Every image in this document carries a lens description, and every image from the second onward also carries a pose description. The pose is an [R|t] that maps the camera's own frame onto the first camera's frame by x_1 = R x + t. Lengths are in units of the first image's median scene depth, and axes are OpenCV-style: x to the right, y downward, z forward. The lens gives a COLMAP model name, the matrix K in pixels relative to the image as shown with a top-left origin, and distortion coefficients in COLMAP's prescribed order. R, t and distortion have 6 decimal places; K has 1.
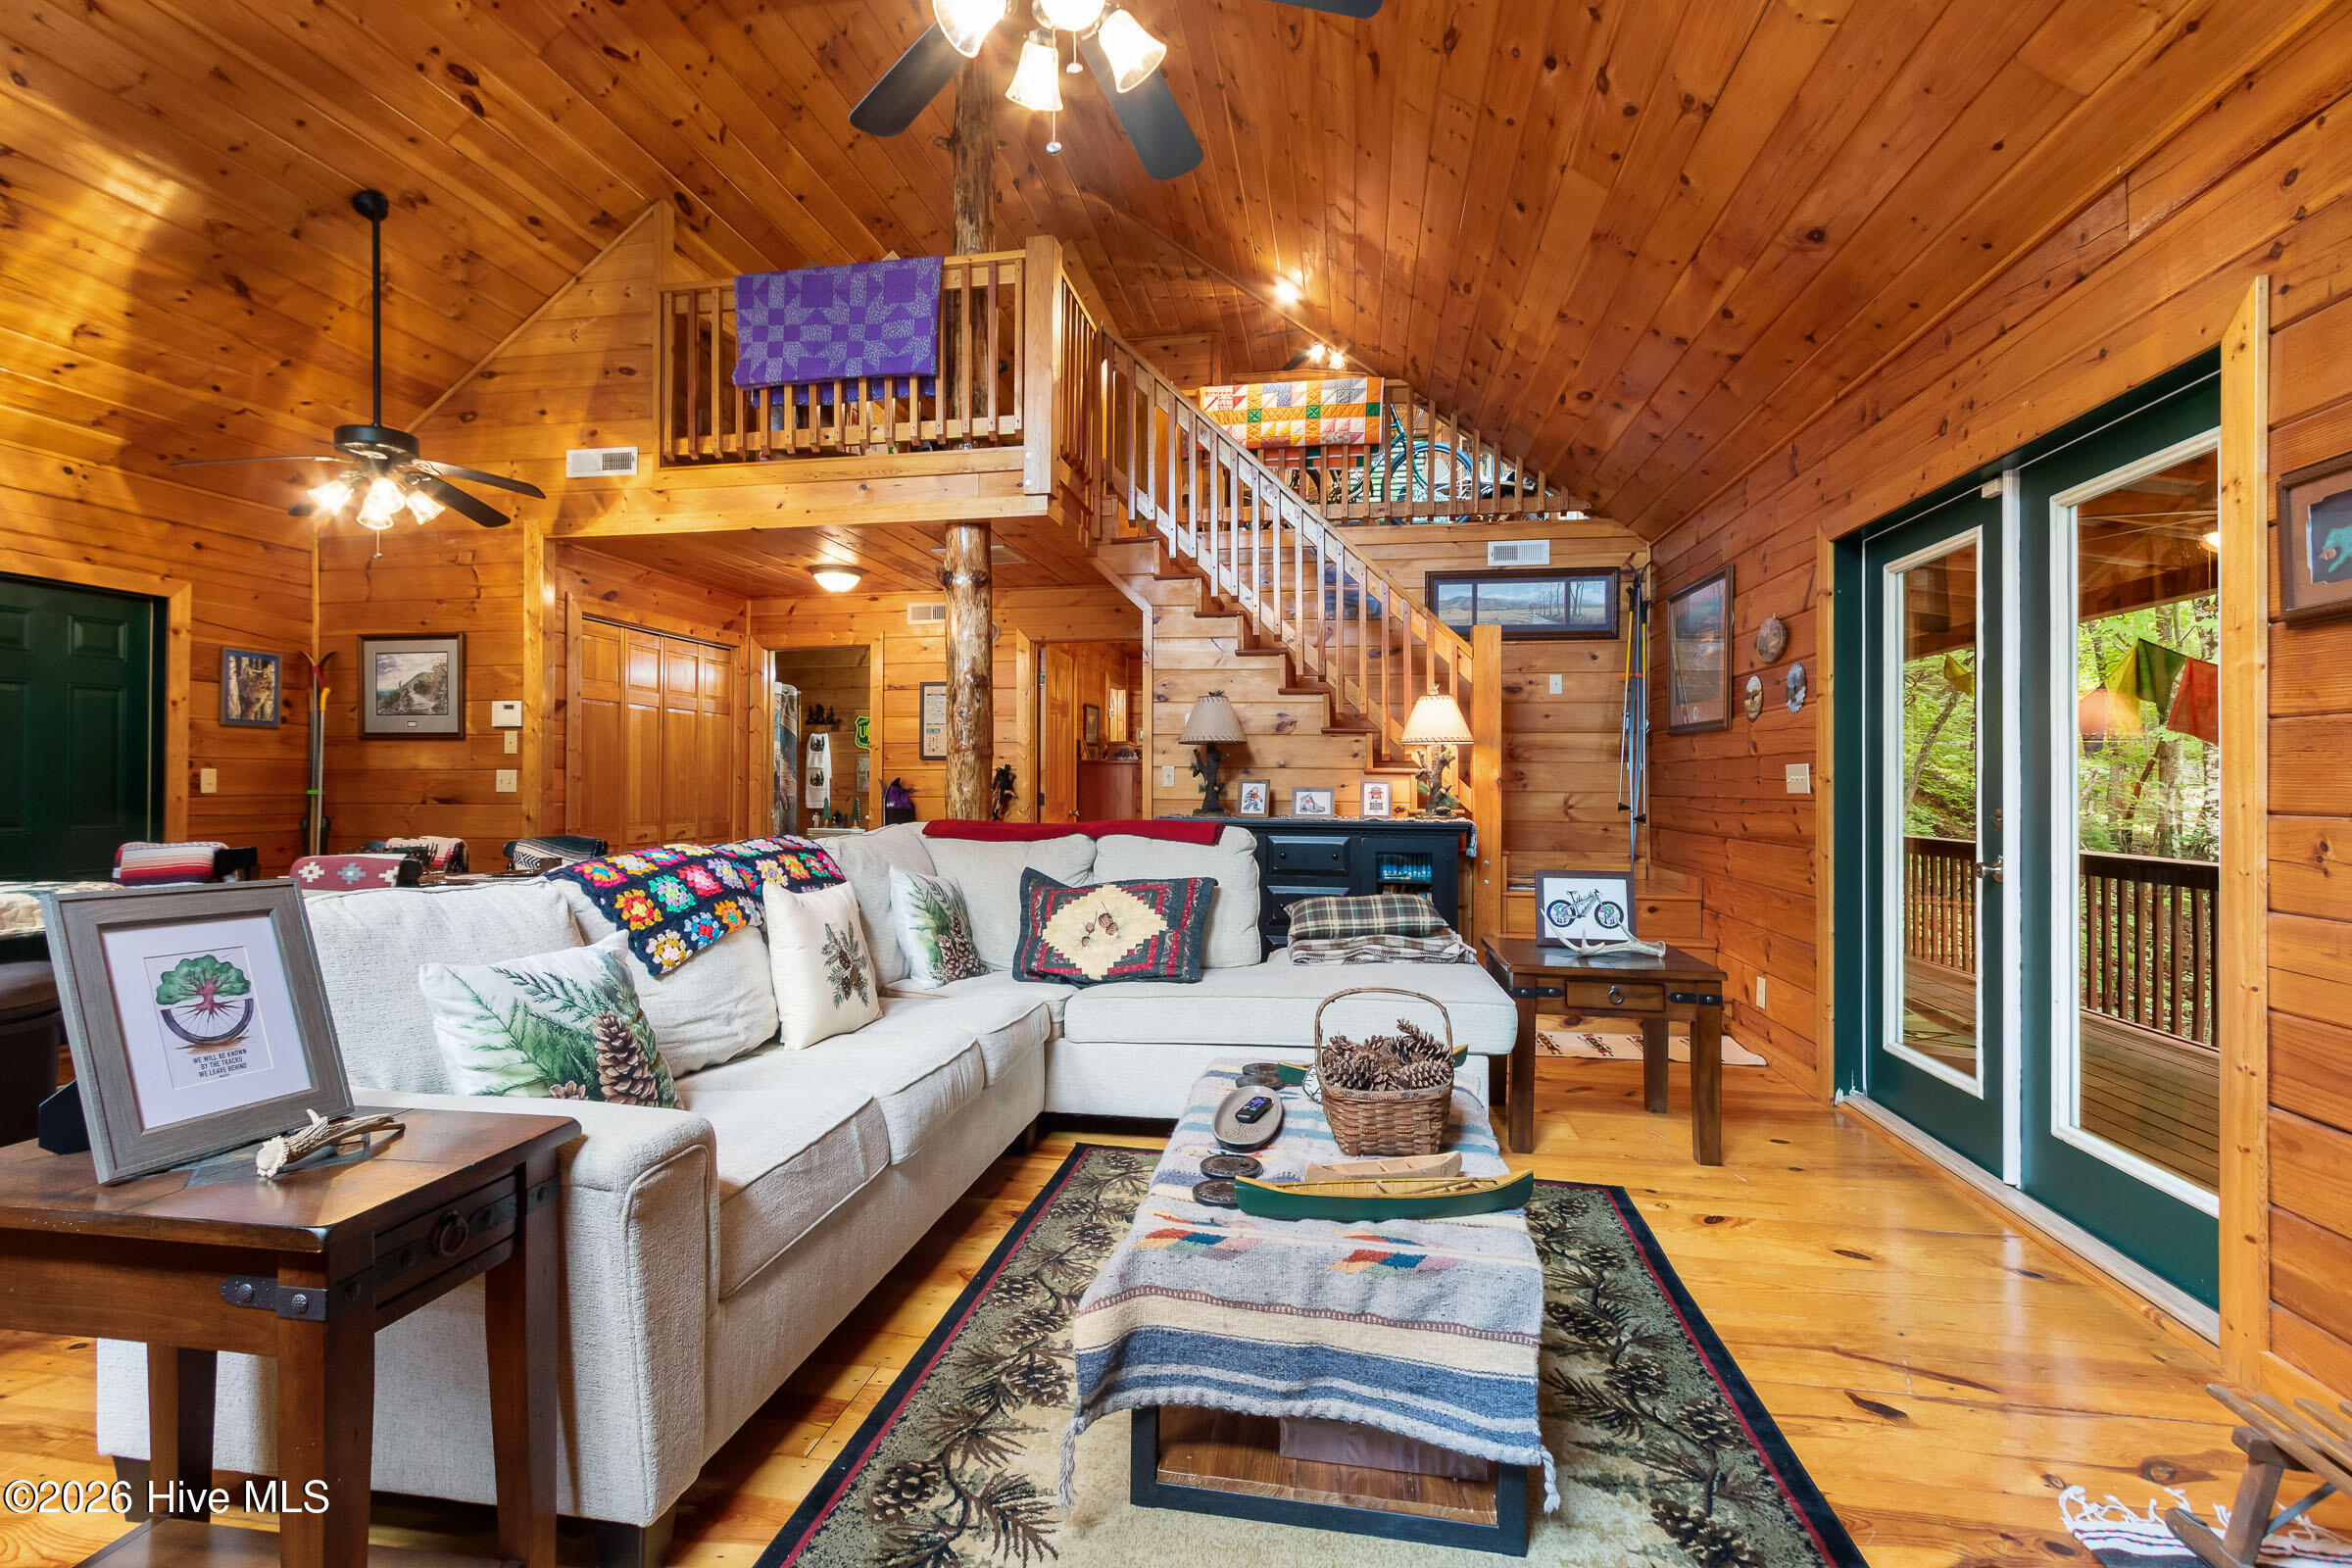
lens RADIAL K [[1125.9, 0, 1163.7], [0, 1125.9, 768.8], [0, 0, 1]] dist [0.008145, -0.002685]
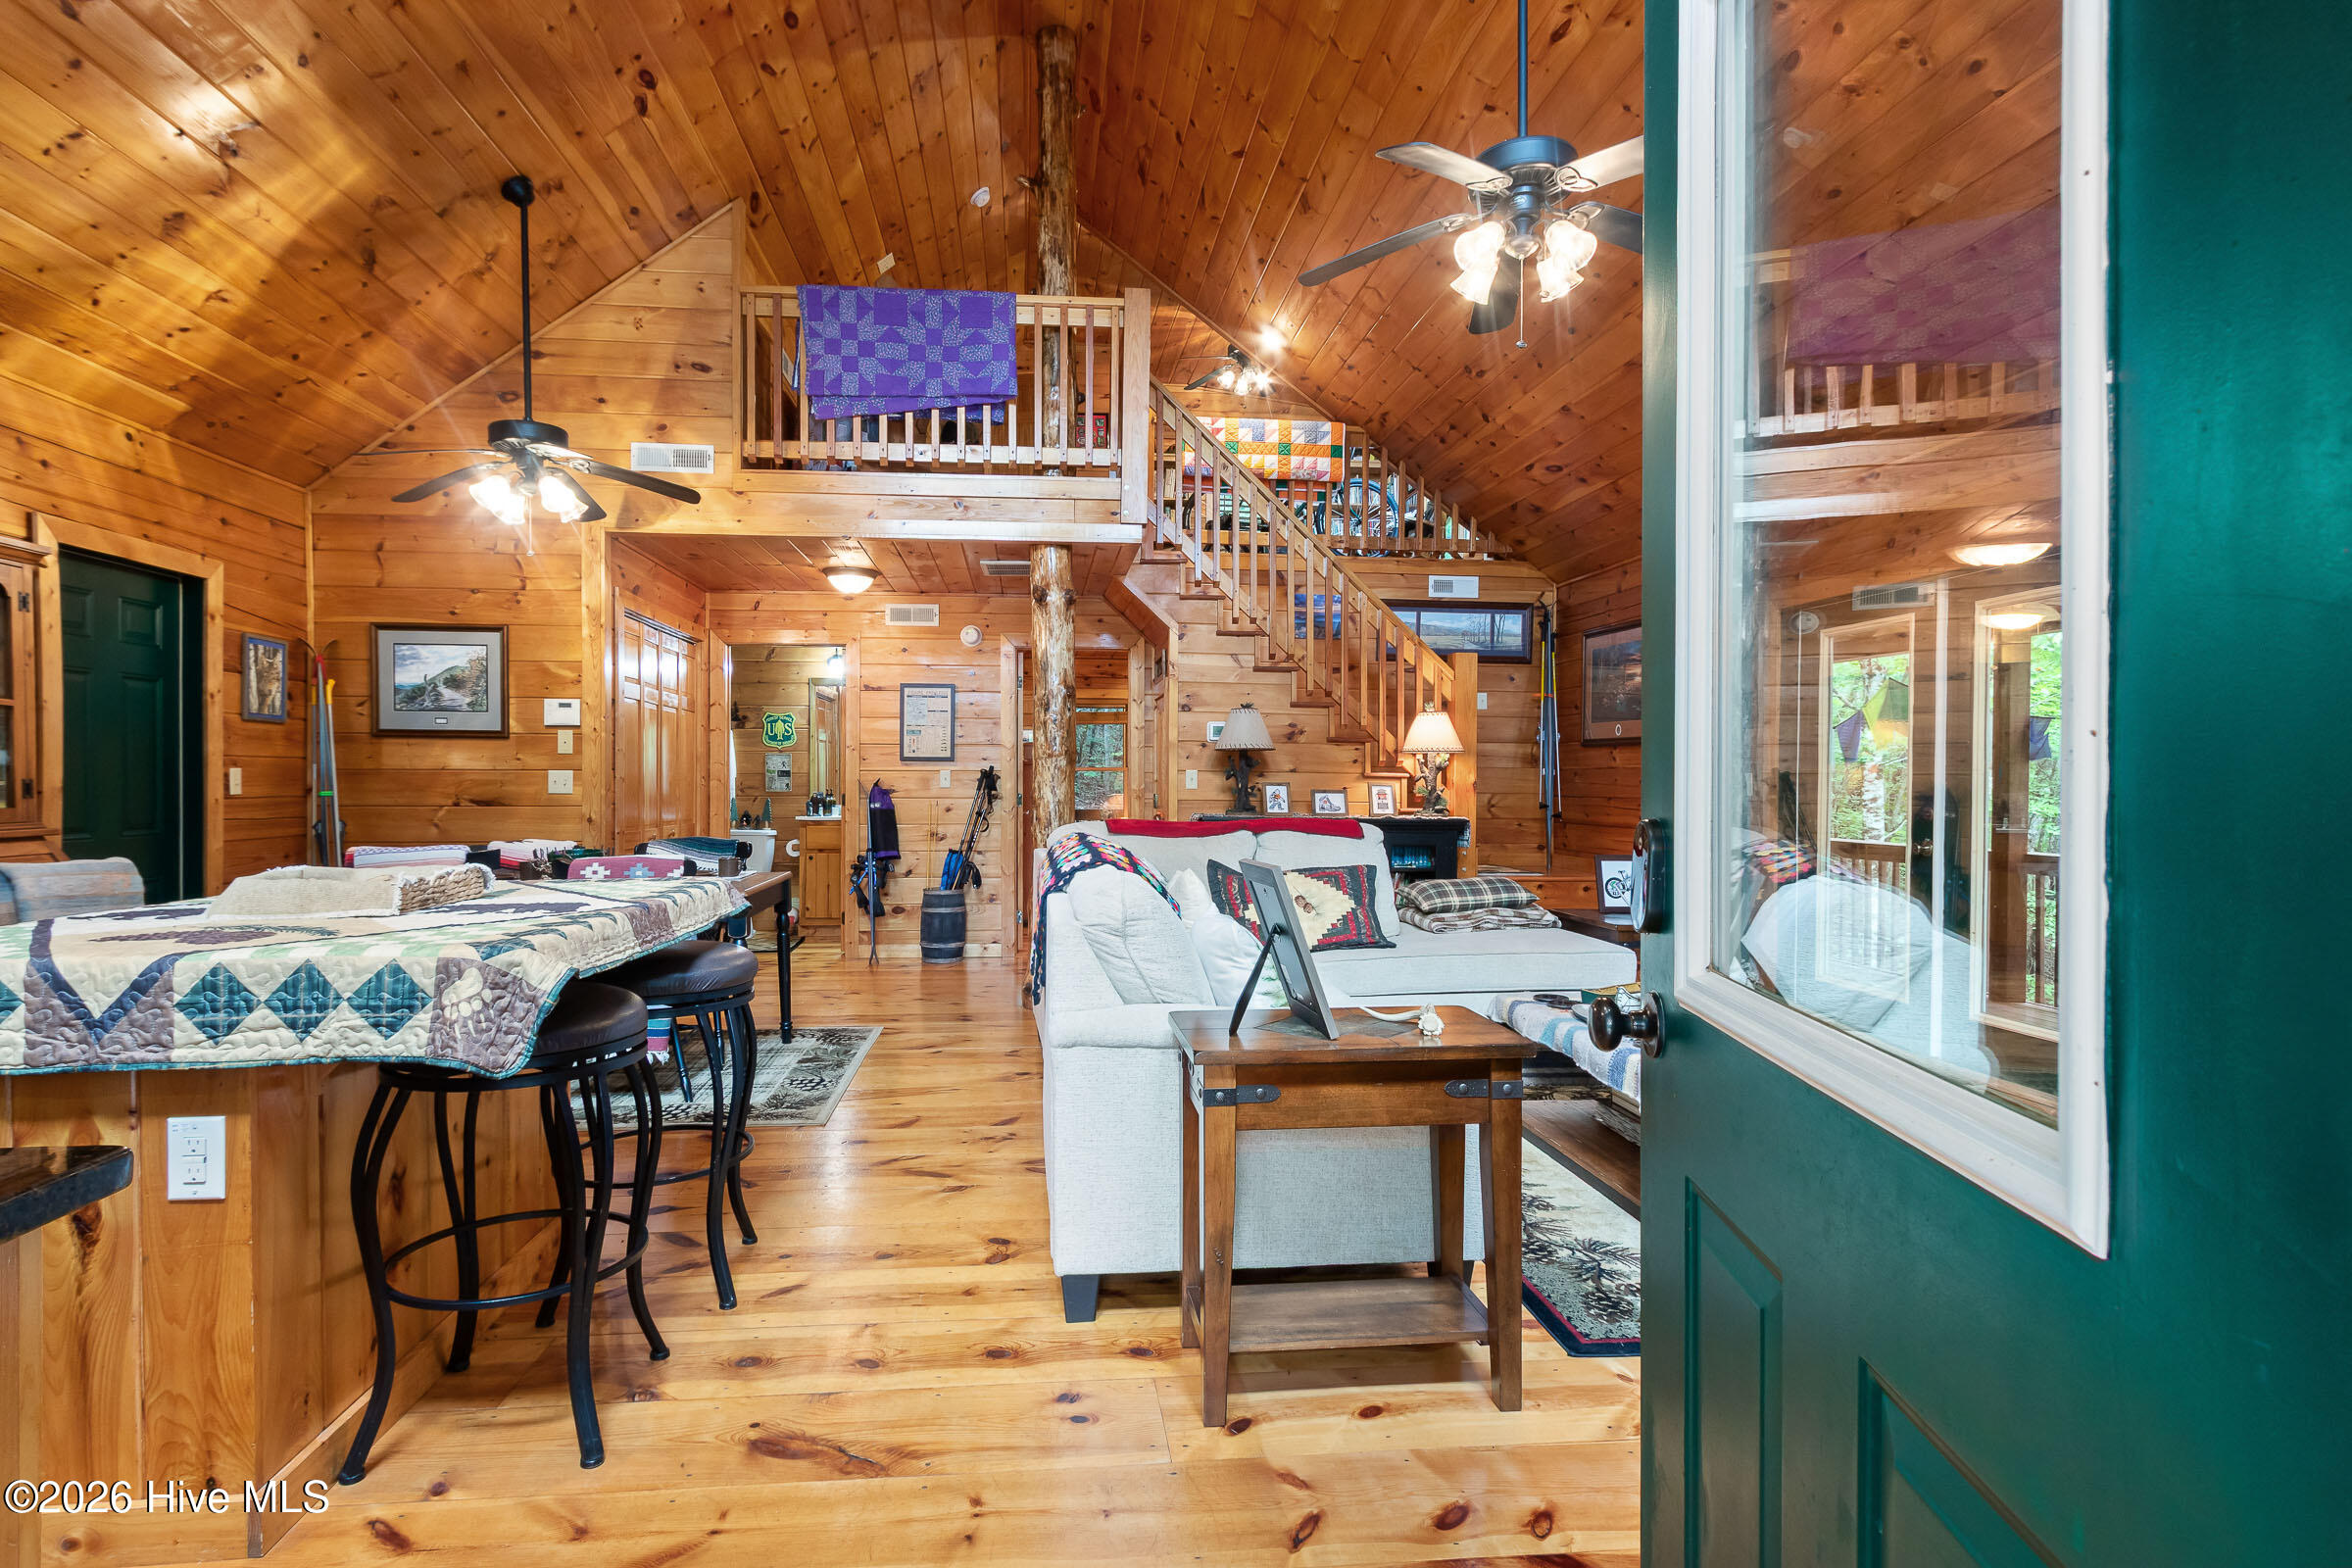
lens RADIAL K [[1218.5, 0, 1148.5], [0, 1218.5, 793.4], [0, 0, 1]] dist [0.002352, 0.002660]
pose [[0.960481, 0.000314, 0.278347, -0.395173], [-0.007057, 0.999705, 0.023224, -0.007105], [-0.278257, -0.024271, 0.960200, -0.143411]]
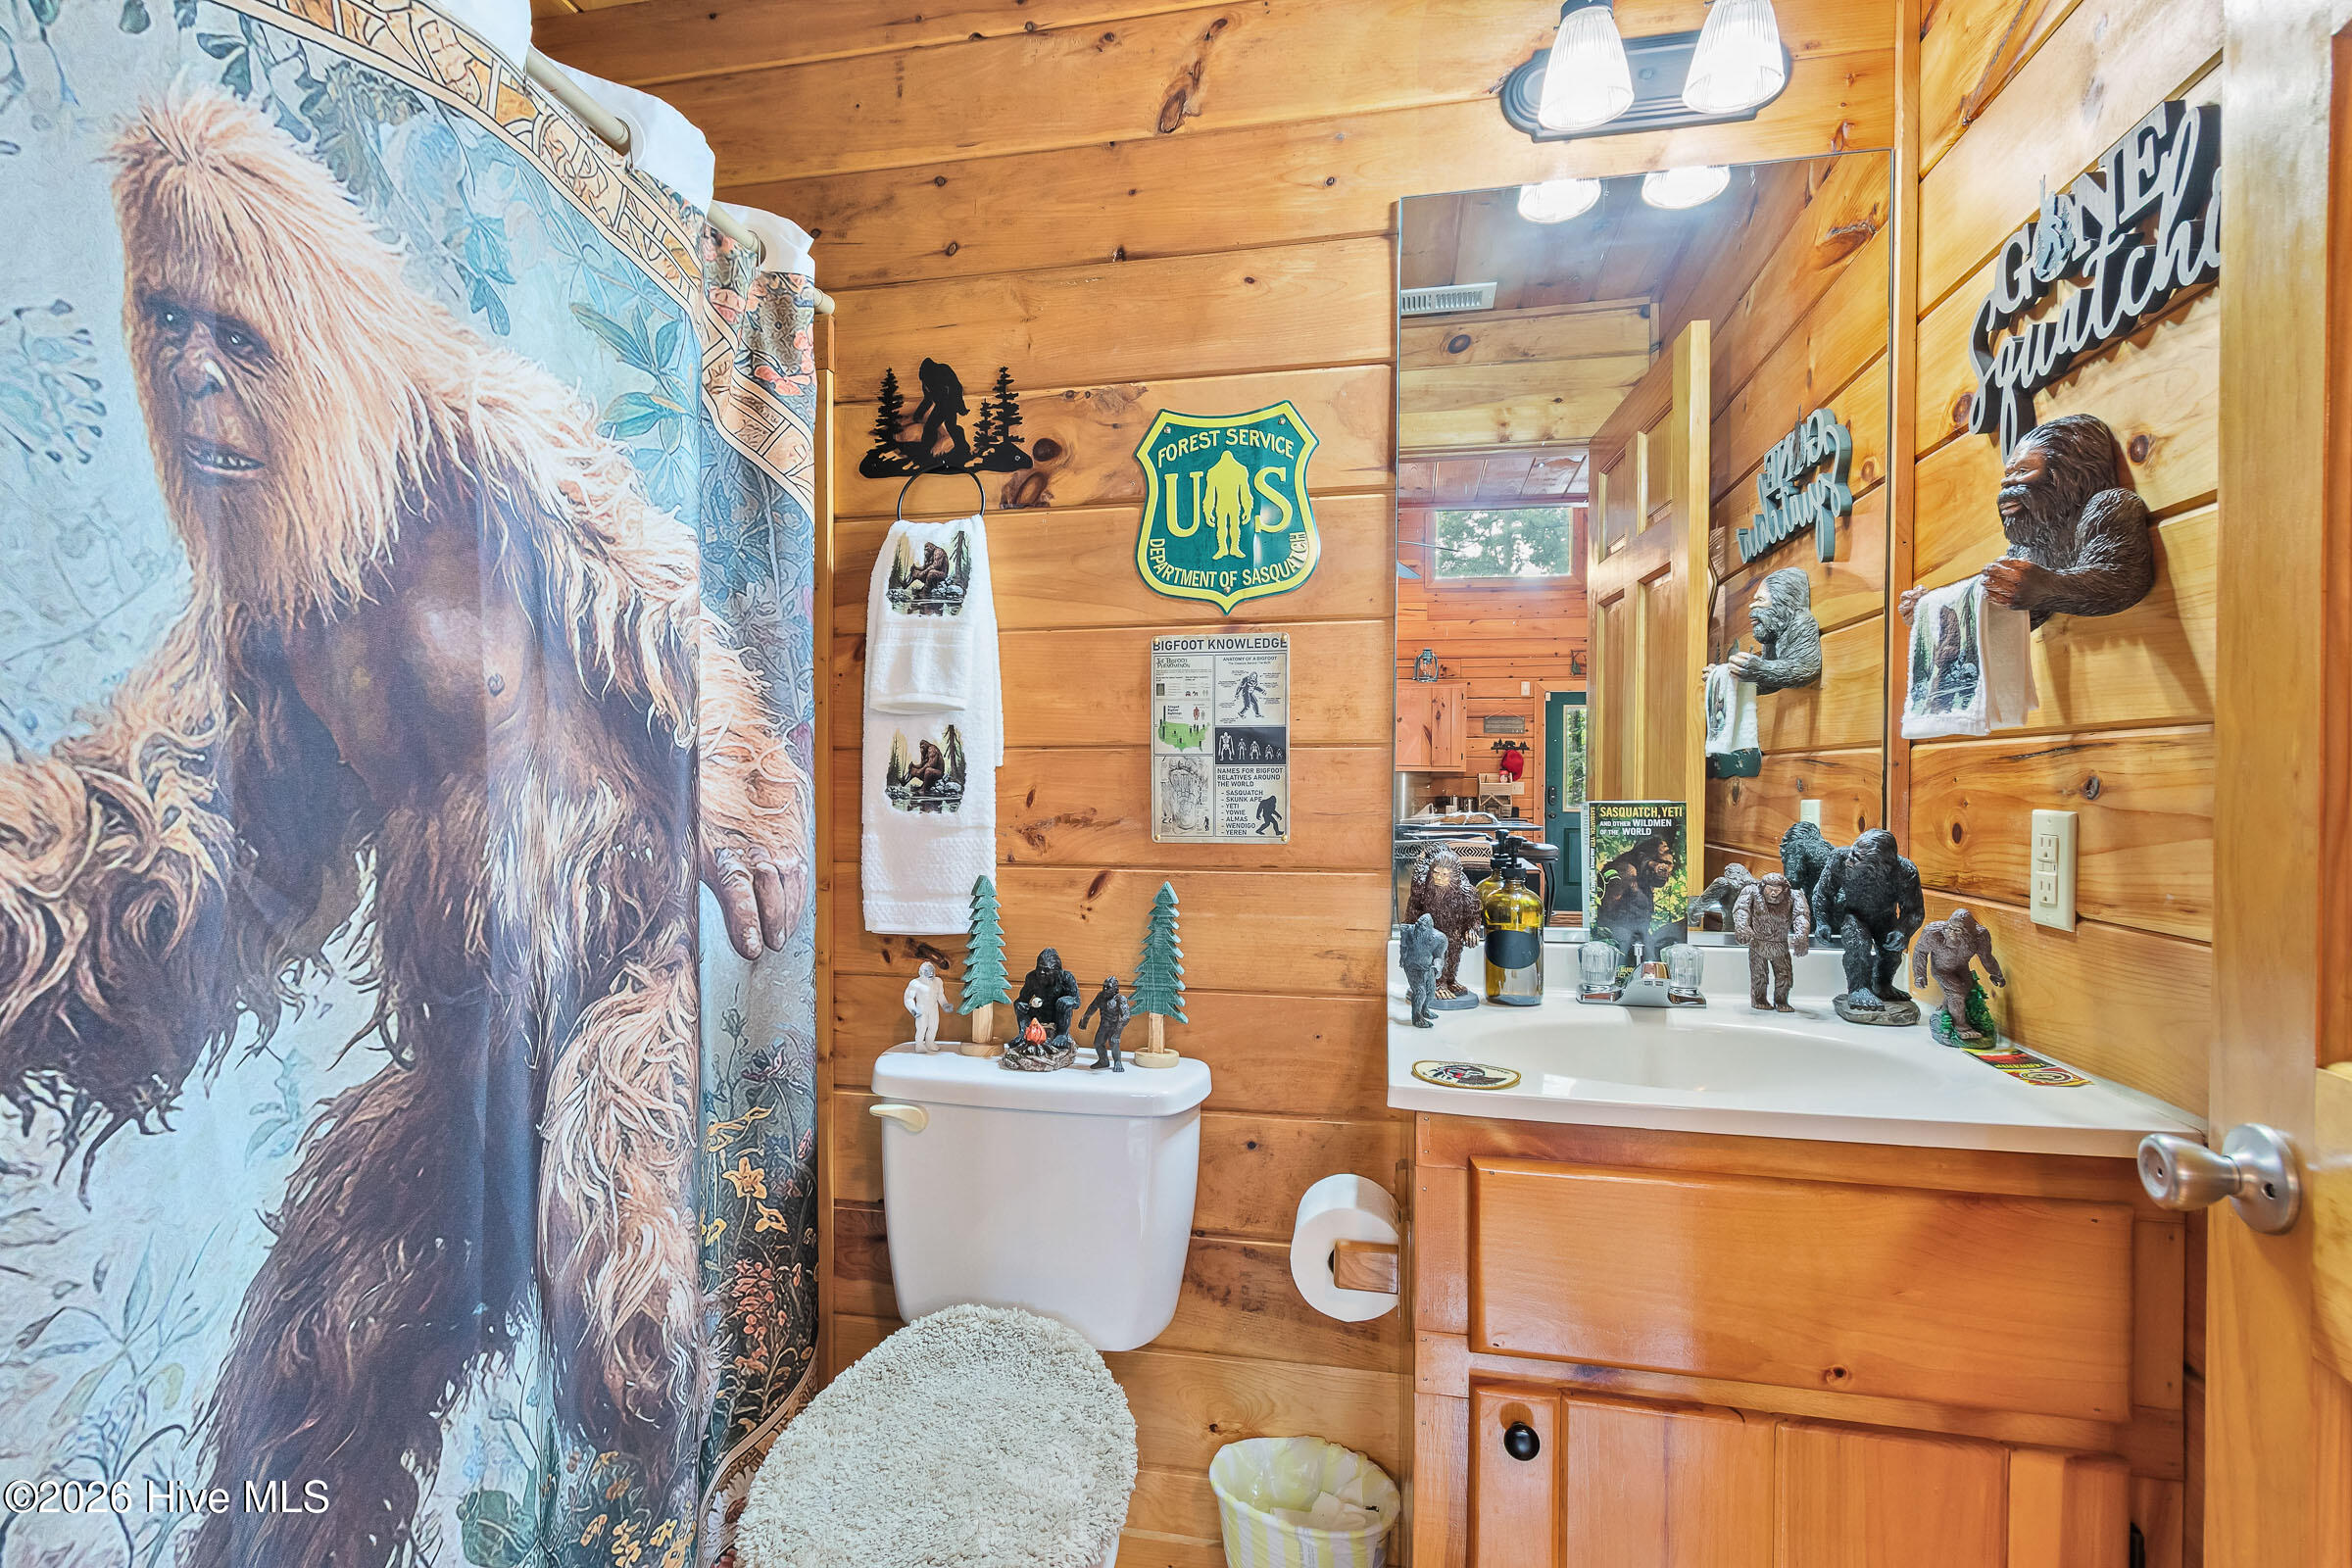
lens RADIAL K [[1125.9, 0, 1124.4], [0, 1125.9, 769.6], [0, 0, 1]] dist [0.008145, -0.002685]
pose [[0.998988, 0.004274, -0.044766, -0.428686], [-0.003787, 0.999933, 0.010957, 0.010996], [0.044810, -0.010776, 0.998937, 1.315878]]
